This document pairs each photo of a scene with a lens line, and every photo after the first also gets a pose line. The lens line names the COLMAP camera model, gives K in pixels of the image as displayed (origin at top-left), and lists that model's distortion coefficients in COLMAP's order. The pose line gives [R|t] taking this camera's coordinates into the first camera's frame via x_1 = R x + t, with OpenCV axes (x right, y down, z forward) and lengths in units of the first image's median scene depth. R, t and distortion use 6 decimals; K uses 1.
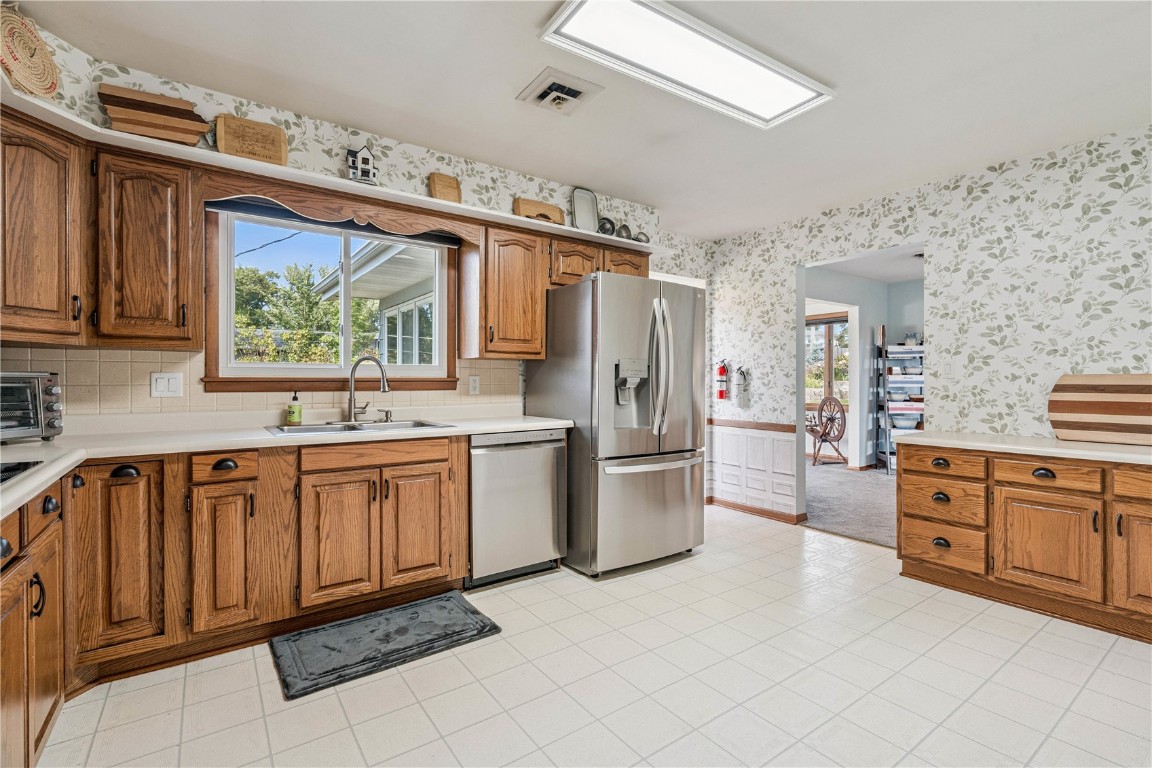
lens RADIAL K [[526.0, 0, 580.8], [0, 526.0, 379.5], [0, 0, 1]] dist [0.000063, 0.000274]
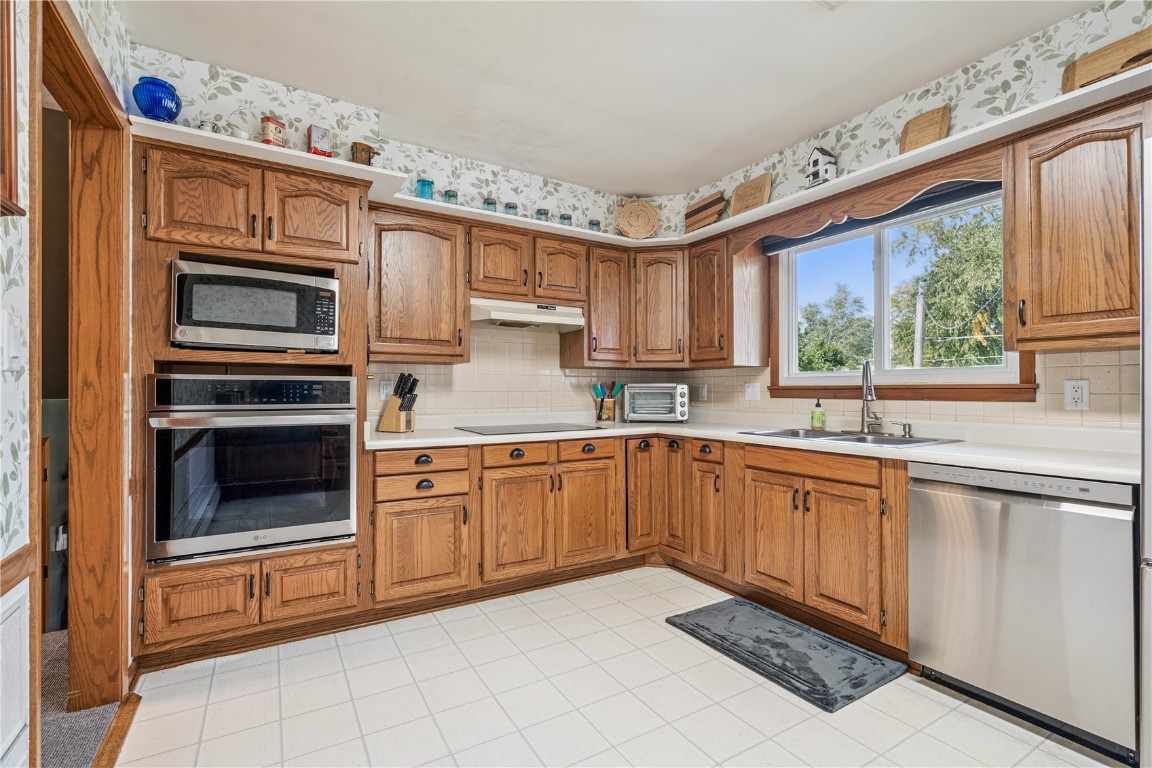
lens RADIAL K [[526.0, 0, 580.1], [0, 526.0, 389.1], [0, 0, 1]] dist [0.000063, 0.000274]
pose [[-0.089665, -0.003376, -0.995966, 0.471227], [0.001538, 0.999993, -0.003528, 0.005566], [0.995971, -0.001848, -0.089659, 0.511603]]
